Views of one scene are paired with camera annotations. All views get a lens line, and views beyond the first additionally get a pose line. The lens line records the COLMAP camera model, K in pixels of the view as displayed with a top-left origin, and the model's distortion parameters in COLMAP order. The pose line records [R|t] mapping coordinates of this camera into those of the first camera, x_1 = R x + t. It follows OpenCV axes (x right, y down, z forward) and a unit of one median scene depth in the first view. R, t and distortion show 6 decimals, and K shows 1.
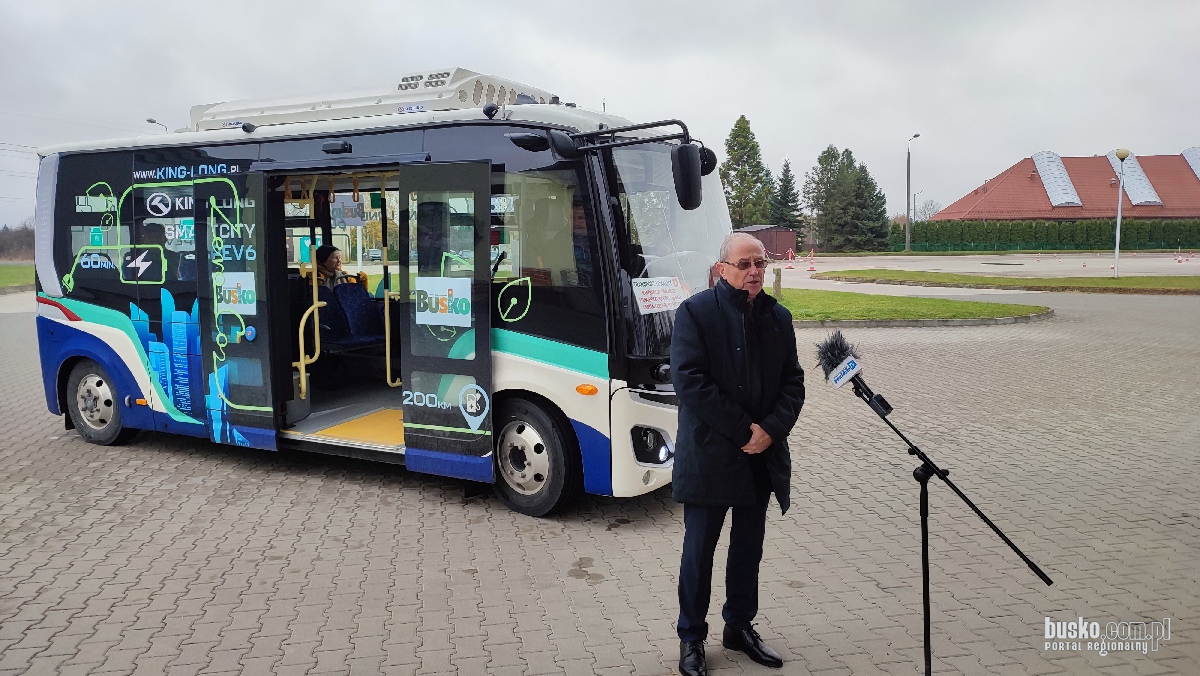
lens RADIAL K [[905.2, 0, 598.5], [0, 905.2, 333.6], [0, 0, 1]] dist [0.044103, 0.001701]
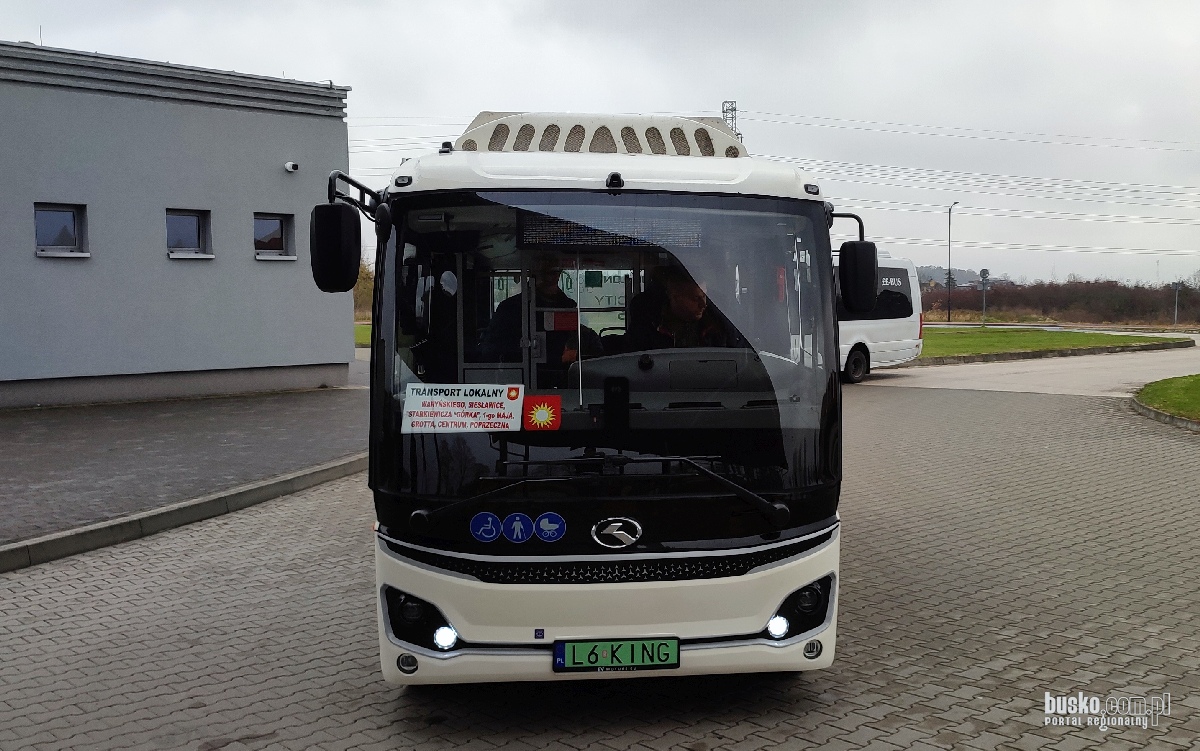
lens RADIAL K [[1149.8, 0, 714.5], [0, 1149.8, 377.8], [0, 0, 1]] dist [0.005563, 0.002874]
pose [[0.582110, 0.049558, -0.811599, 0.757096], [-0.089948, 0.995940, -0.003700, -0.068441], [0.808120, 0.075155, 0.584204, 0.536714]]
